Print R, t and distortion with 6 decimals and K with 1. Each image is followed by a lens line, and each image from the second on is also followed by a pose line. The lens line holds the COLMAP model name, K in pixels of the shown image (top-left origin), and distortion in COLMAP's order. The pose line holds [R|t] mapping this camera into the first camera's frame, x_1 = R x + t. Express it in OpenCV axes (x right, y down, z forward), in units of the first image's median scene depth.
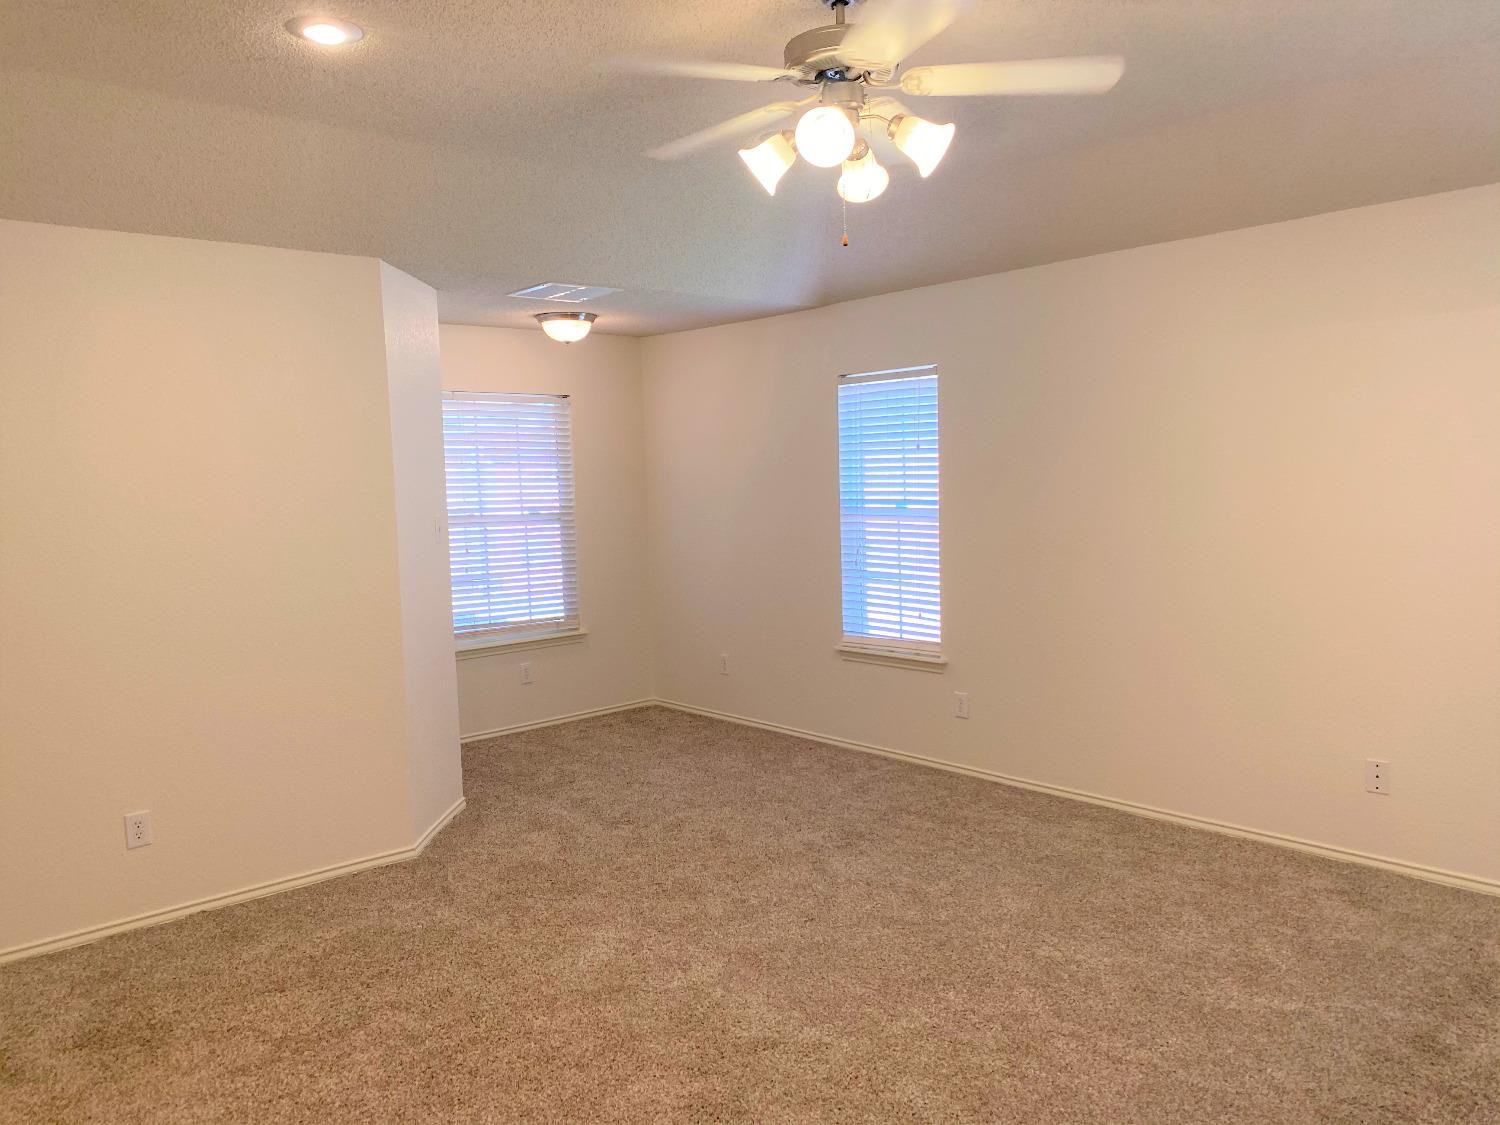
lens RADIAL K [[1163.2, 0, 761.5], [0, 1163.2, 568.0], [0, 0, 1]] dist [-0.001454, 0.040528]
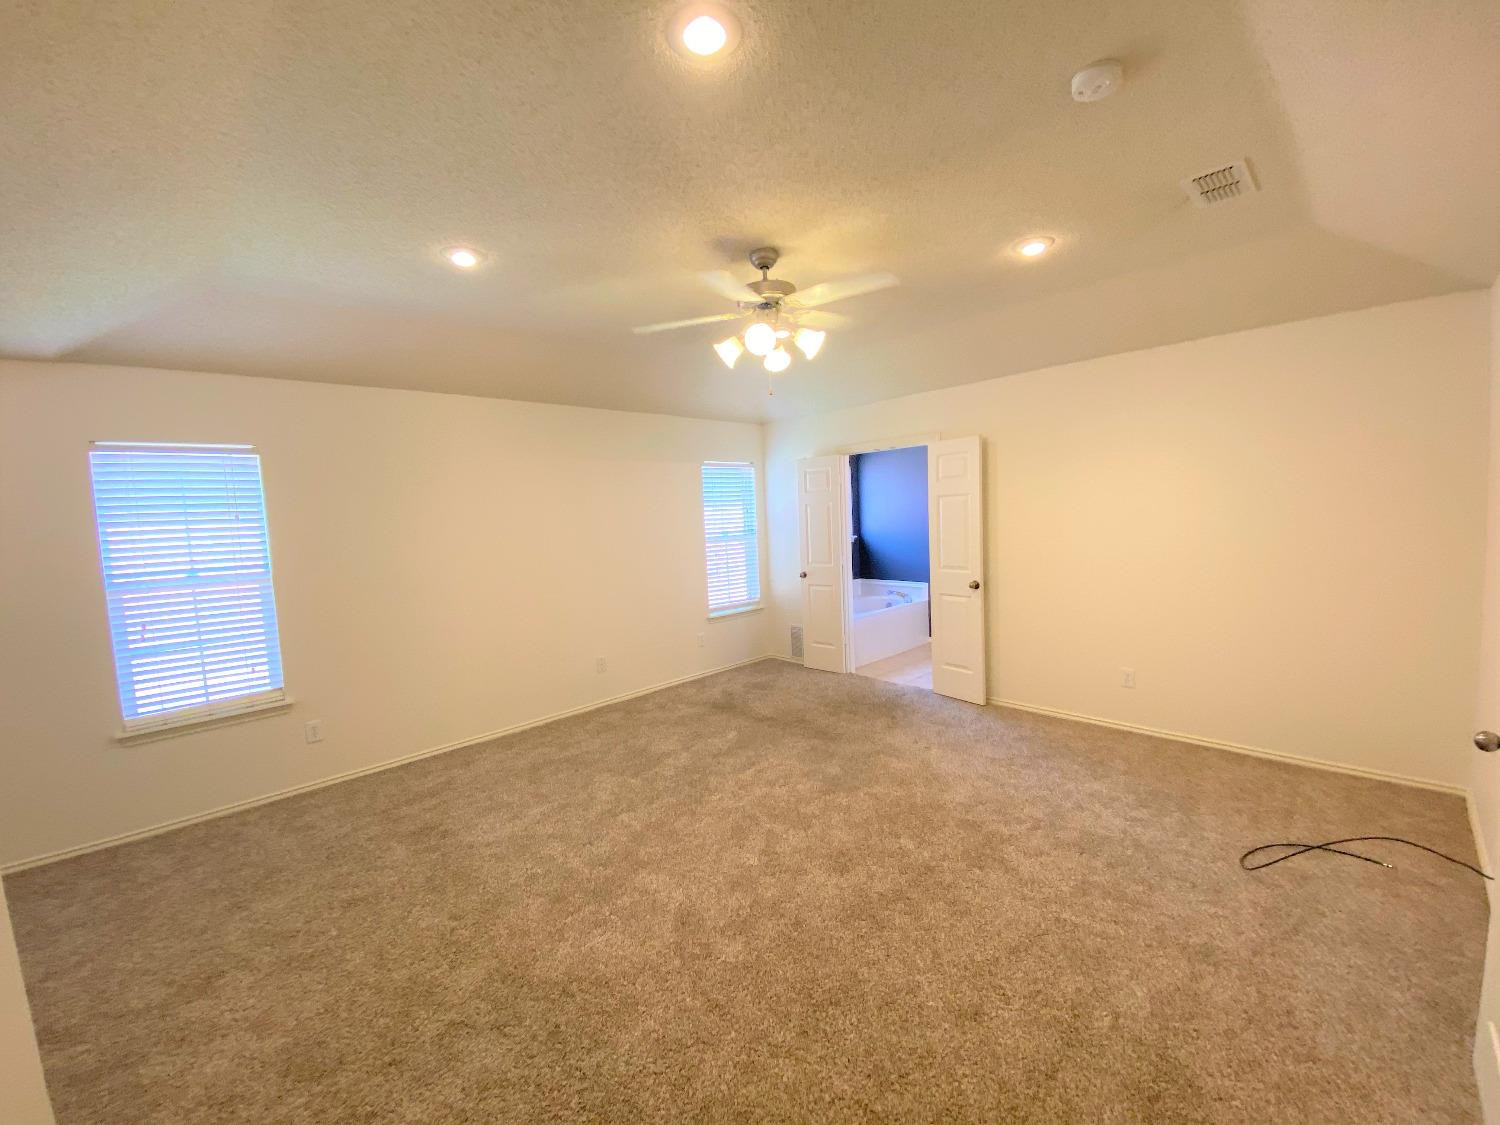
lens RADIAL K [[614.2, 0, 758.5], [0, 614.2, 559.4], [0, 0, 1]] dist [0.046294, -0.026610]
pose [[-0.048201, -0.051874, 0.997490, -0.650879], [0.130046, 0.989824, 0.057760, -0.047846], [-0.990336, 0.132503, -0.040965, 0.736483]]
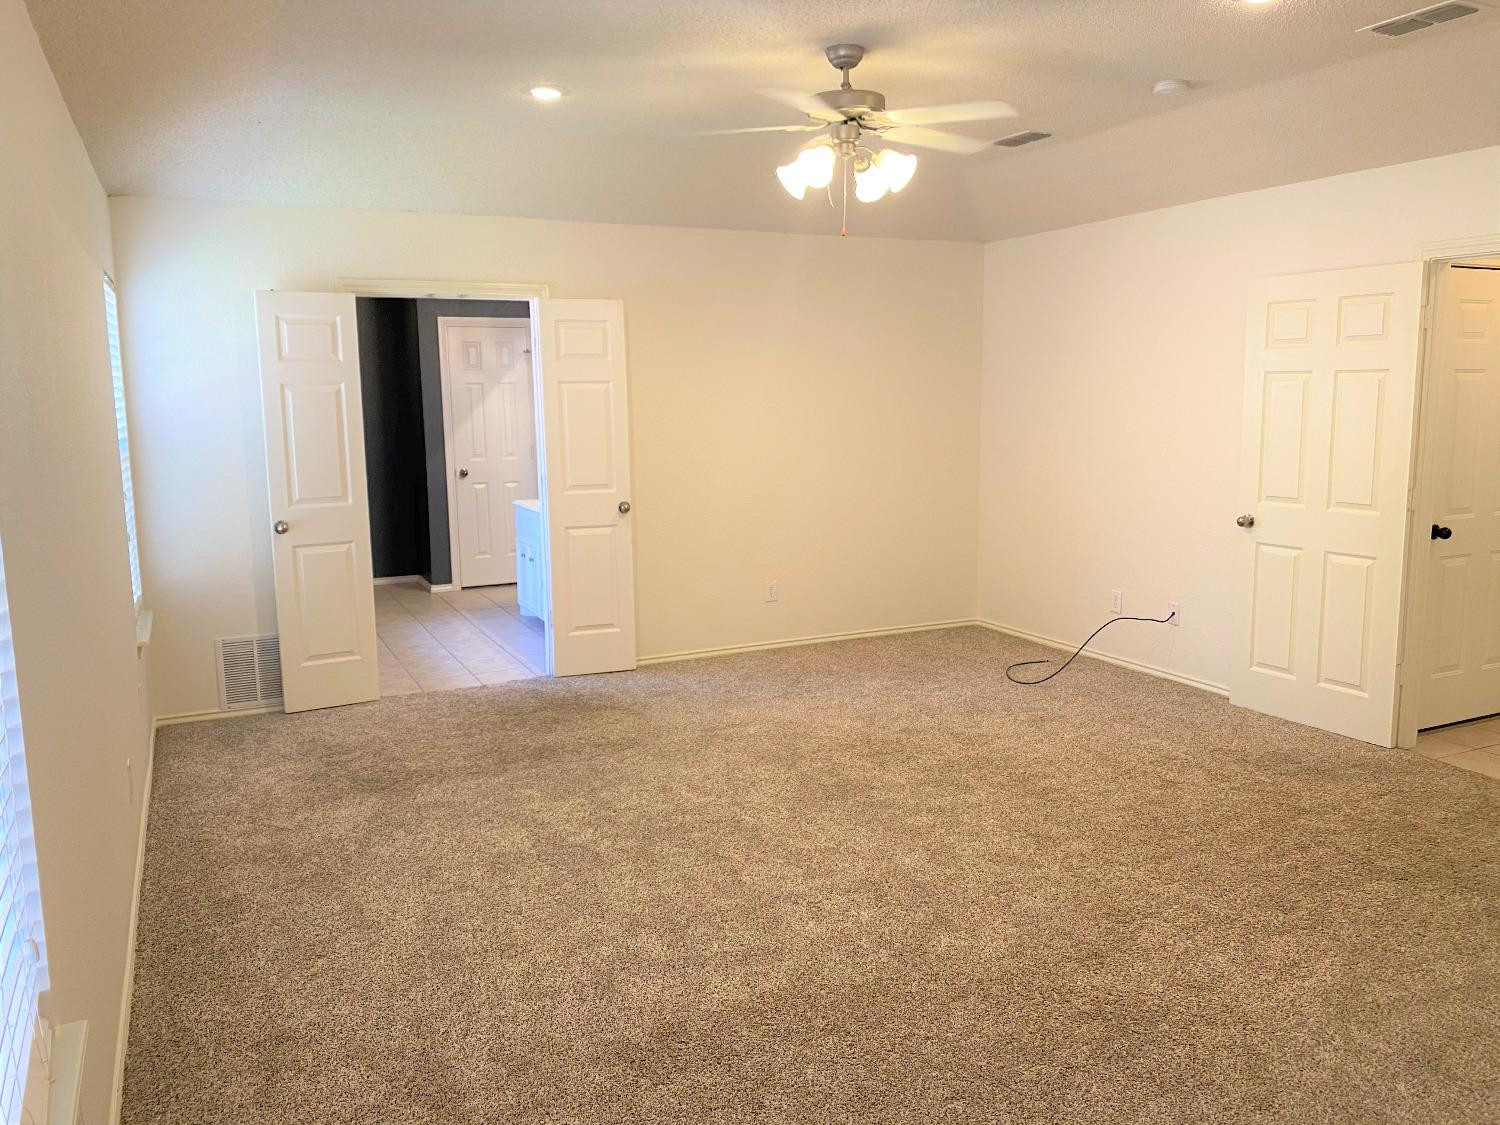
lens RADIAL K [[1175.2, 0, 771.5], [0, 1175.2, 546.1], [0, 0, 1]] dist [0.240560, -0.470621]
pose [[-0.966952, -0.003347, 0.254936, -0.154224], [0.054268, 0.974299, 0.218624, -0.164305], [-0.249116, 0.225234, -0.941919, 1.715756]]
